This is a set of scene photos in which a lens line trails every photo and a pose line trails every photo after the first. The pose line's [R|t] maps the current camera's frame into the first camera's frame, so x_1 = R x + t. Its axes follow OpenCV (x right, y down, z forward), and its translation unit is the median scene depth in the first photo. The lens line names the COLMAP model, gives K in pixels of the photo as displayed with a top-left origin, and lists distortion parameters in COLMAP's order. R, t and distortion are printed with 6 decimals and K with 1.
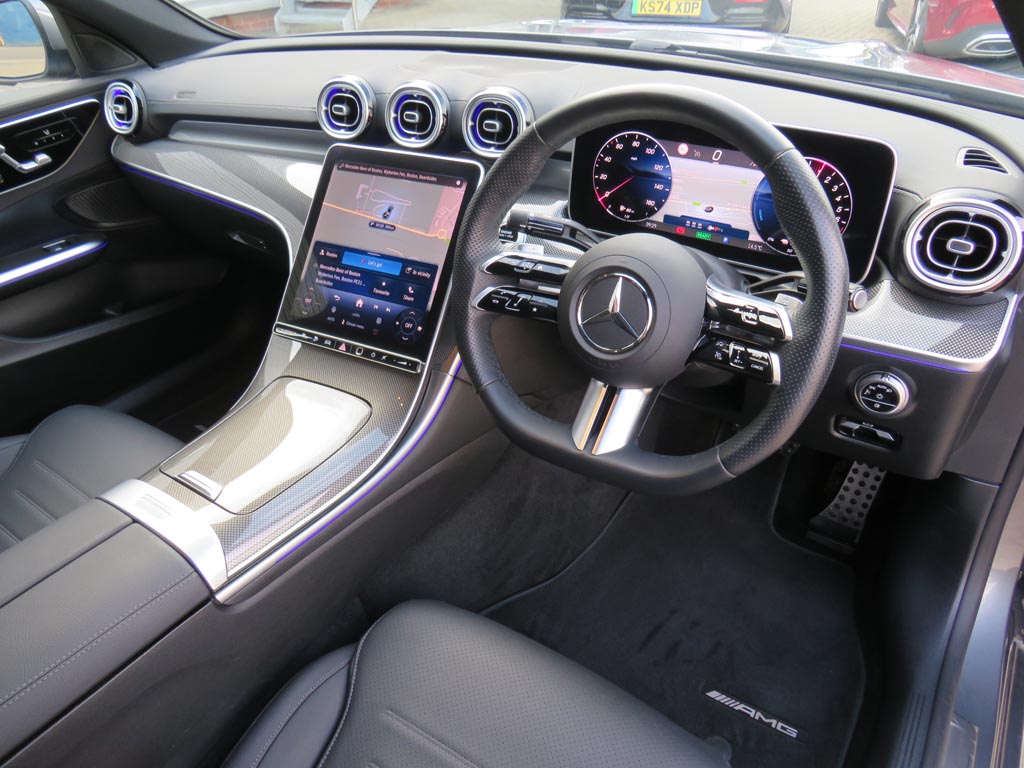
lens RADIAL K [[741.6, 0, 512.2], [0, 741.6, 381.7], [0, 0, 1]] dist [-0.014038, -0.007186]
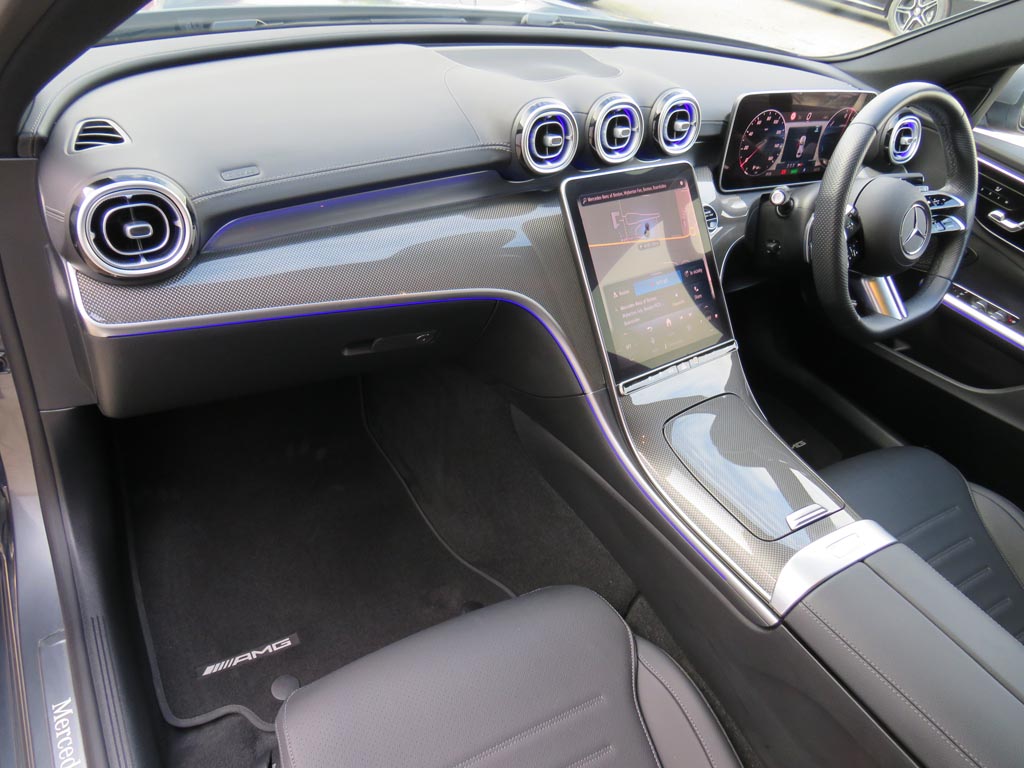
lens RADIAL K [[741.6, 0, 513.9], [0, 741.6, 382.4], [0, 0, 1]] dist [-0.014038, -0.007186]
pose [[0.401999, -0.475613, 0.782425, -1.254906], [0.354145, 0.868772, 0.346146, -0.514146], [-0.844380, 0.137942, 0.517681, 0.732848]]
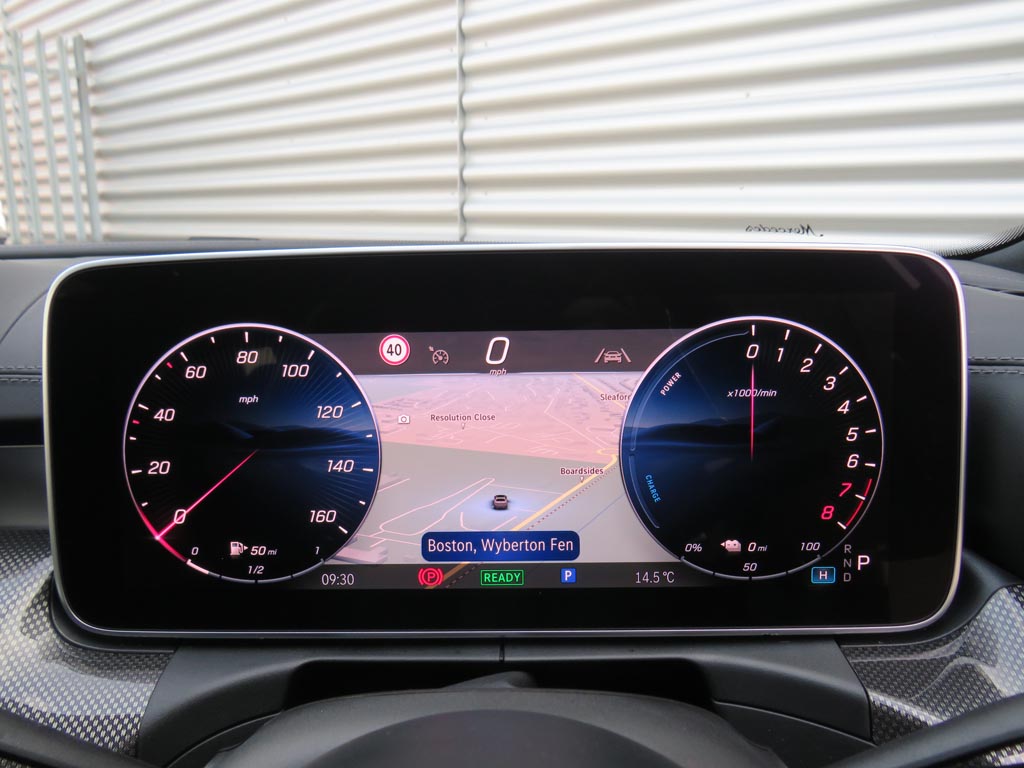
lens RADIAL K [[741.6, 0, 514.3], [0, 741.6, 383.5], [0, 0, 1]] dist [-0.014038, -0.007186]
pose [[0.837638, -0.106861, 0.535671, 0.084061], [0.298224, 0.911083, -0.284586, -0.171482], [-0.457630, 0.398130, 0.795026, 0.655637]]
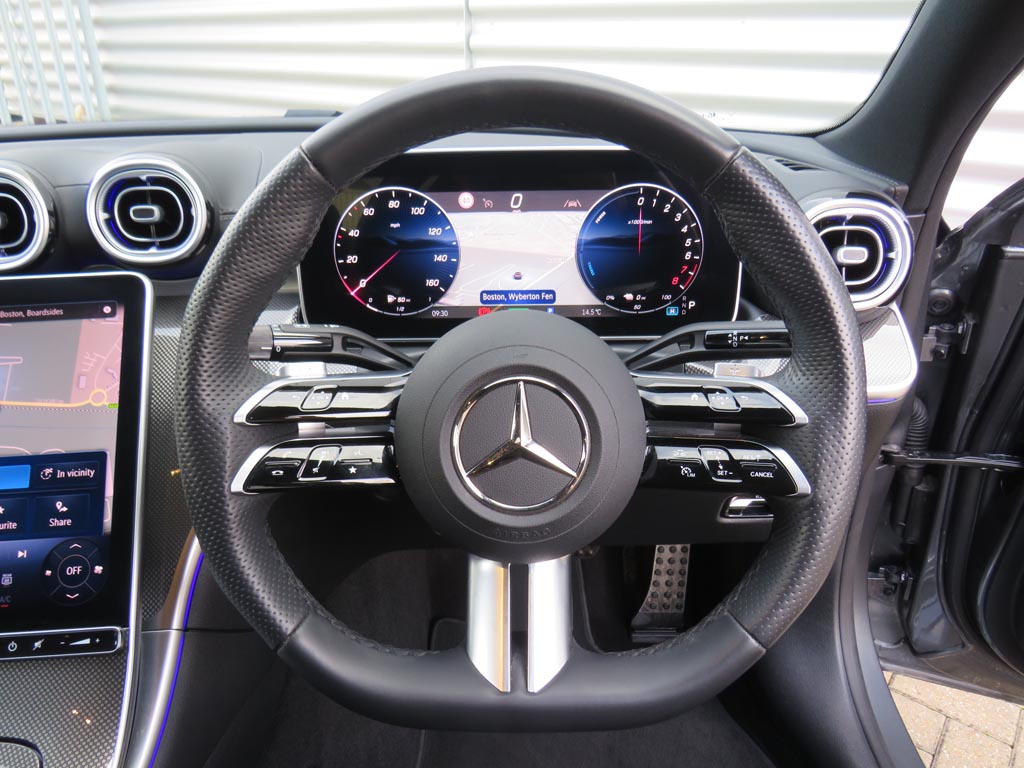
lens RADIAL K [[741.6, 0, 515.8], [0, 741.6, 382.1], [0, 0, 1]] dist [-0.014038, -0.007186]
pose [[0.839762, -0.220728, 0.496063, -0.111712], [0.297486, 0.951344, -0.080290, -0.071844], [-0.454204, 0.214996, 0.864567, 0.373743]]
